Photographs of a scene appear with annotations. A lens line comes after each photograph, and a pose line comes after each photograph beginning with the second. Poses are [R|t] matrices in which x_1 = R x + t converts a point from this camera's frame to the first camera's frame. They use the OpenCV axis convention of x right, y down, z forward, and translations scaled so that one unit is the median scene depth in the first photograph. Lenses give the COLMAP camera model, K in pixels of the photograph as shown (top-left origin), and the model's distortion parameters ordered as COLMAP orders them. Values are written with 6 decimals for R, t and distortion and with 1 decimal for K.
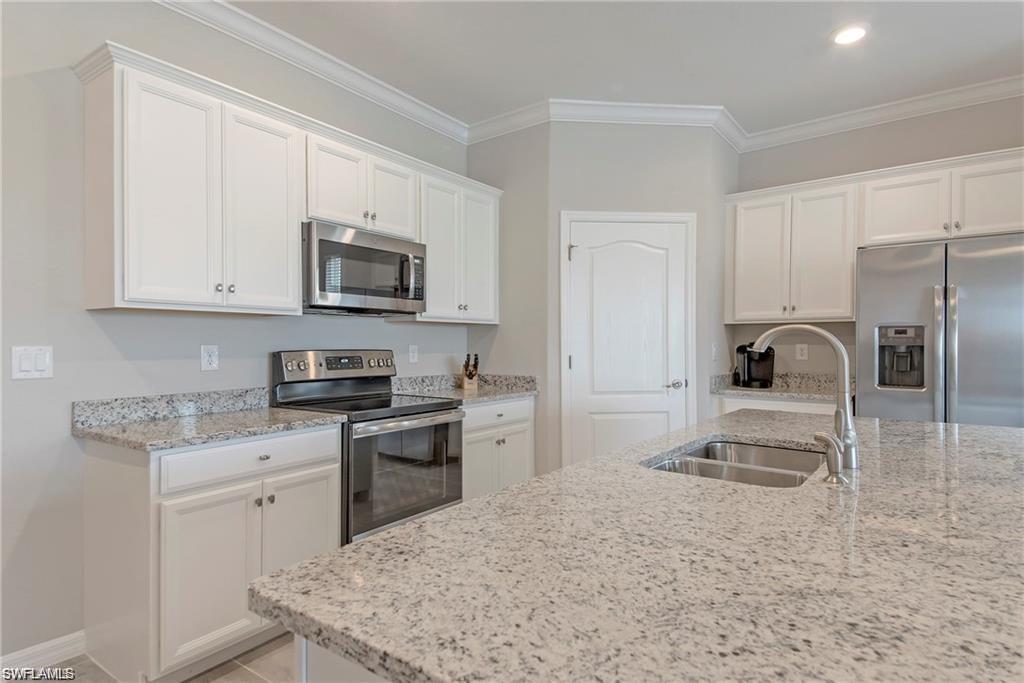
lens RADIAL K [[560.0, 0, 516.7], [0, 560.0, 340.5], [0, 0, 1]] dist [0.113720, -0.074731]
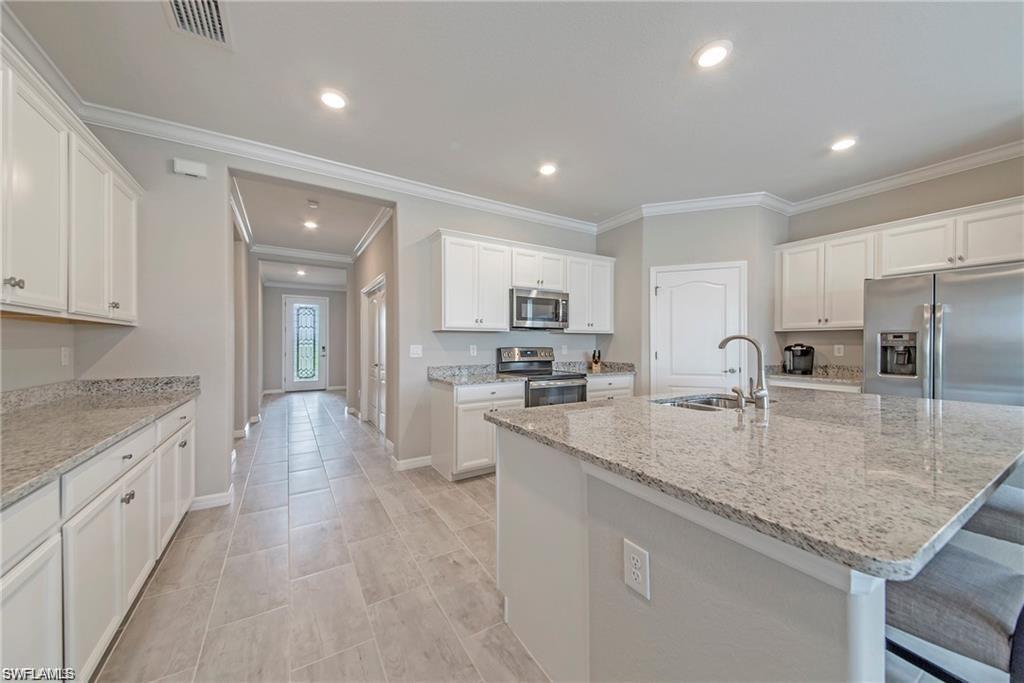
lens RADIAL K [[352.2, 0, 490.2], [0, 352.2, 344.2], [0, 0, 1]] dist [0.000689, -0.005613]
pose [[0.904226, 0.000757, -0.427053, 0.108499], [0.001326, 0.999989, 0.004580, -0.001101], [0.427051, -0.004708, 0.904215, -0.205097]]
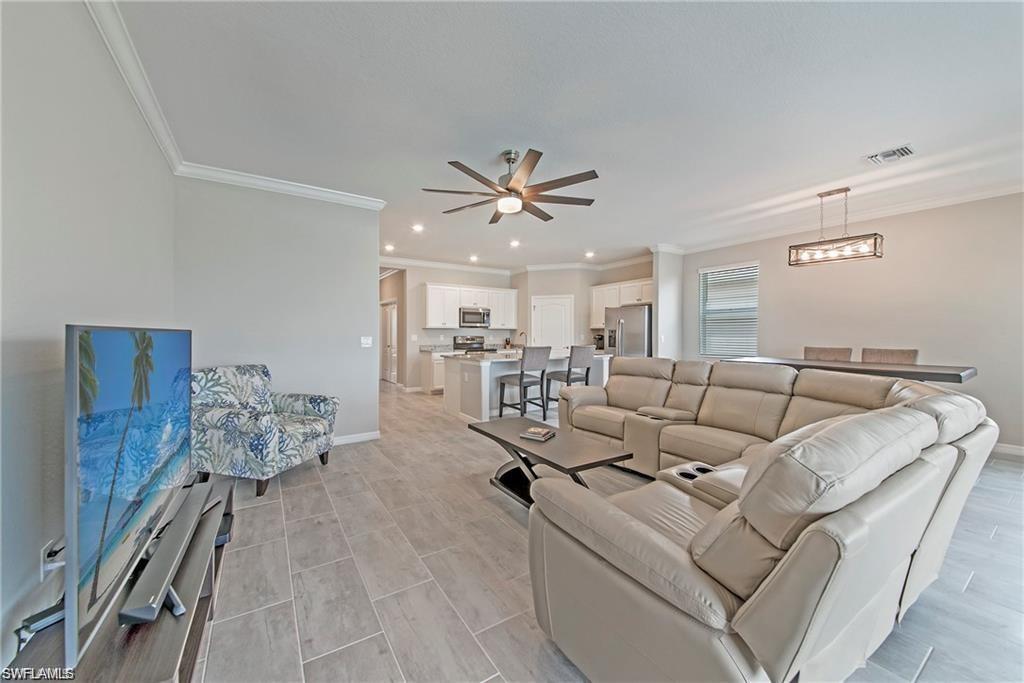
lens RADIAL K [[357.2, 0, 477.1], [0, 357.2, 336.8], [0, 0, 1]] dist [0.000538, -0.007019]
pose [[0.902455, 0.003949, -0.430767, 0.805532], [-0.000595, 0.999968, 0.007922, -0.000712], [0.430785, -0.006893, 0.902428, -1.239919]]
